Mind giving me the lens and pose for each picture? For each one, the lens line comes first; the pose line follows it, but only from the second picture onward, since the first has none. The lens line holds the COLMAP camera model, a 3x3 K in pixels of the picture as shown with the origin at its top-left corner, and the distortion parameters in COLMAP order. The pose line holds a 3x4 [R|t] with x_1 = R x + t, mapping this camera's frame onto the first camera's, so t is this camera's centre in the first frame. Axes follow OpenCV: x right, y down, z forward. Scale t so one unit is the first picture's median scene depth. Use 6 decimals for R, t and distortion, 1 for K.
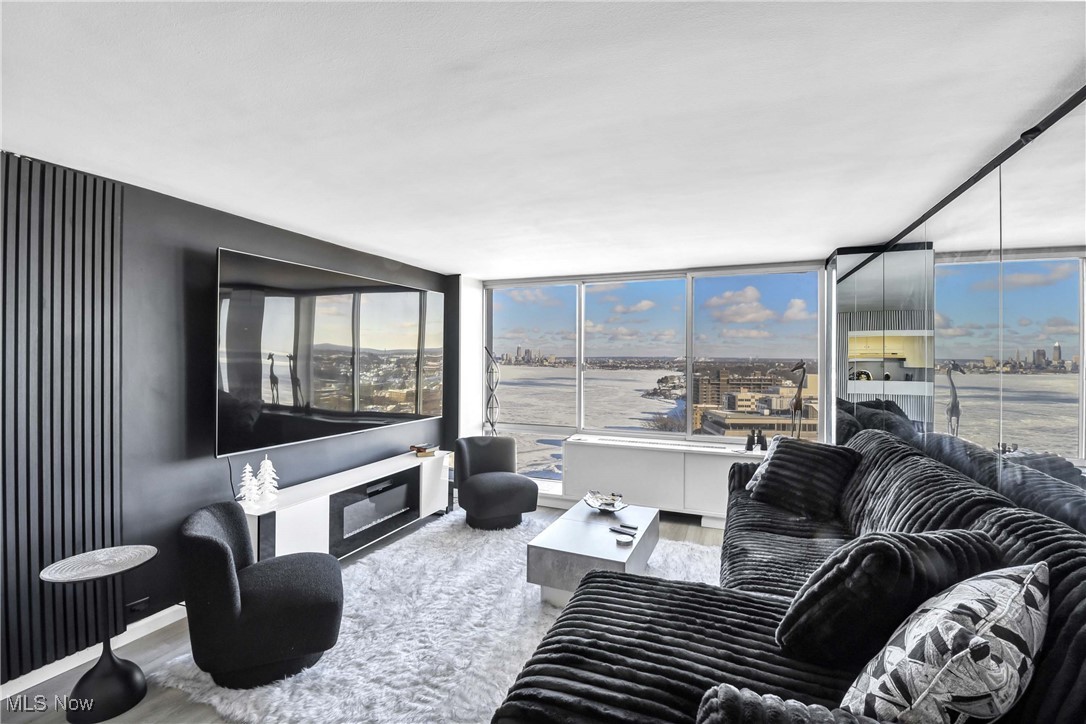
lens RADIAL K [[484.6, 0, 543.1], [0, 484.6, 355.5], [0, 0, 1]] dist [-0.018131, -0.000335]
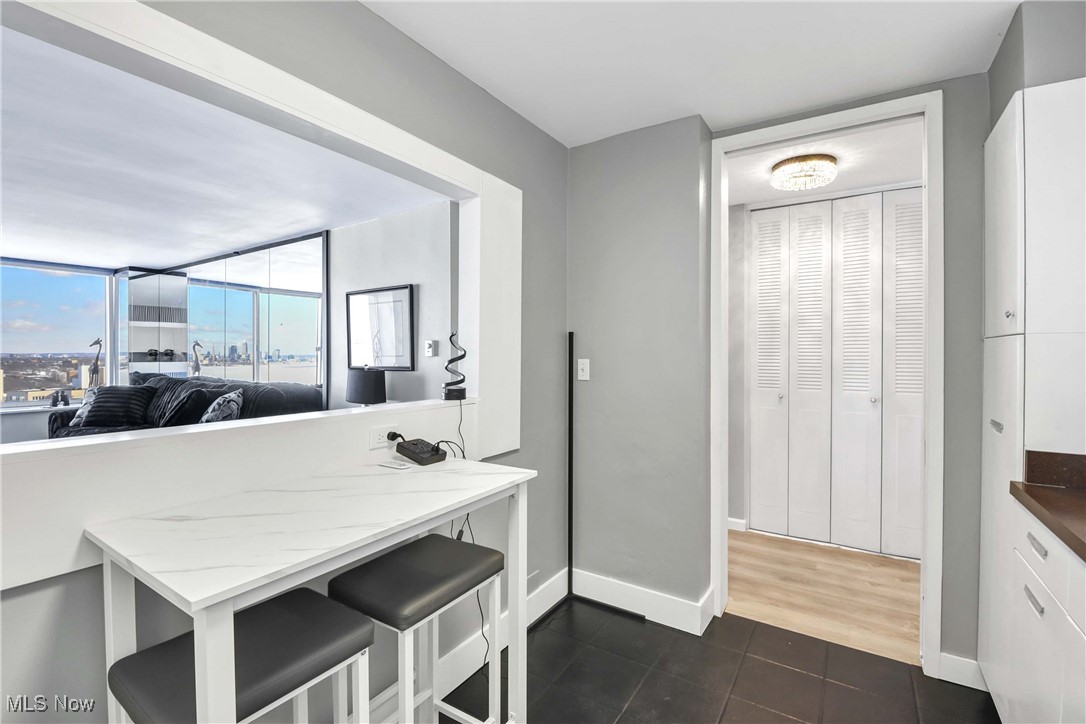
lens RADIAL K [[484.6, 0, 543.1], [0, 484.6, 355.5], [0, 0, 1]] dist [-0.018131, -0.000335]
pose [[0.189198, -0.009740, 0.981891, -0.822488], [-0.000927, 0.999949, 0.010098, 0.061846], [-0.981939, -0.002821, 0.189179, -0.762355]]
